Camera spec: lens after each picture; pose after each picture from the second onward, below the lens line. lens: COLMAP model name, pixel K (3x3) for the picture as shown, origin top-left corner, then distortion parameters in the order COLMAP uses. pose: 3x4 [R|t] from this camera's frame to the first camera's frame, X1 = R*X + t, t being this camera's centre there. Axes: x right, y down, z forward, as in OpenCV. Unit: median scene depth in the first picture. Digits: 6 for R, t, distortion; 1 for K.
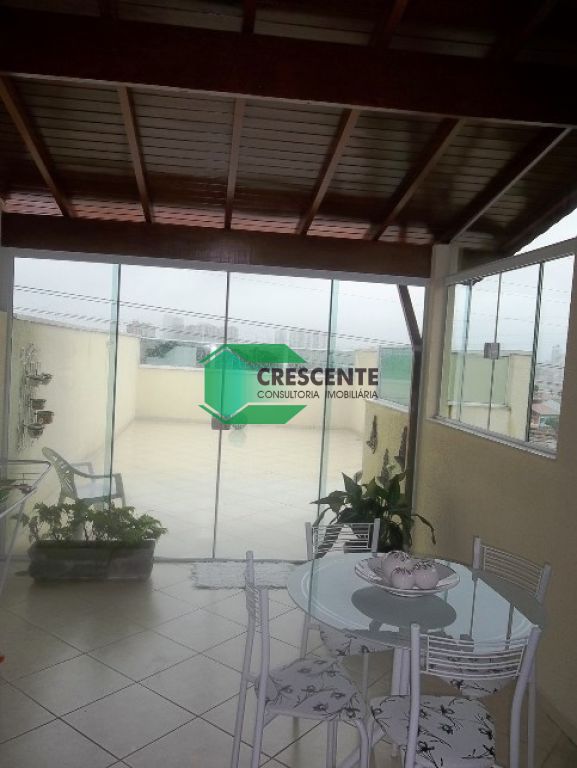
lens RADIAL K [[624.1, 0, 288.5], [0, 624.1, 384.0], [0, 0, 1]] dist [-0.001951, -0.014538]
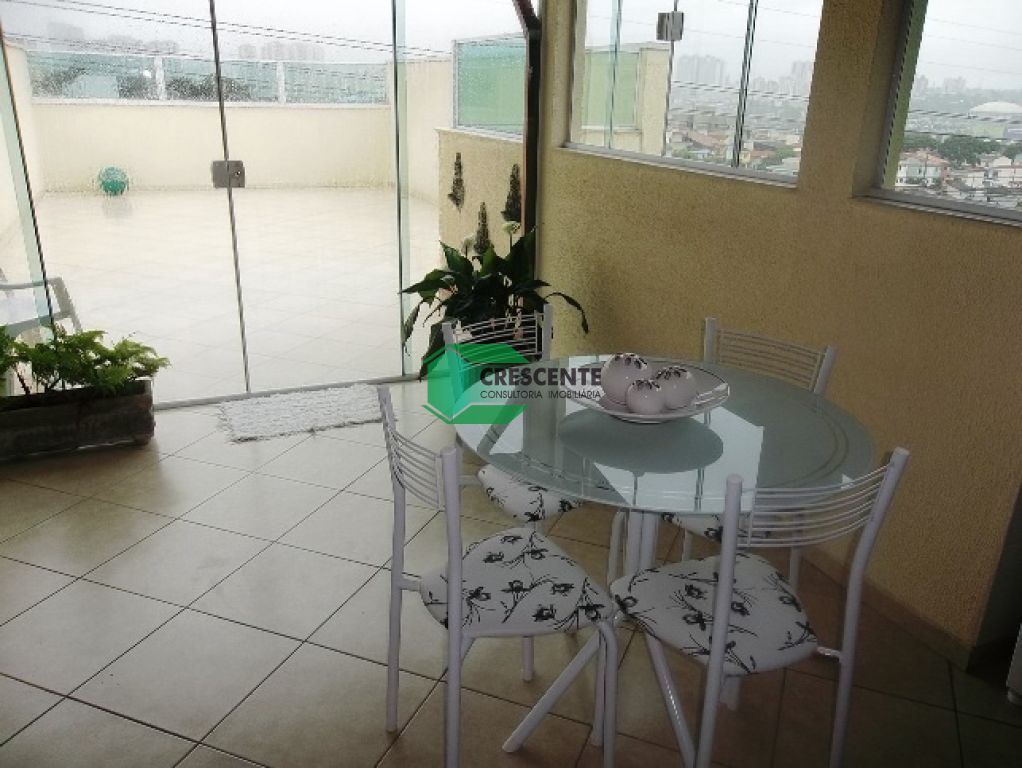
lens RADIAL K [[830.6, 0, 511.0], [0, 830.6, 384.0], [0, 0, 1]] dist [-0.001951, -0.014538]
pose [[0.961119, -0.129509, 0.243880, -0.072450], [0.050634, 0.950876, 0.305402, 0.024143], [-0.271452, -0.281179, 0.920463, 0.152149]]
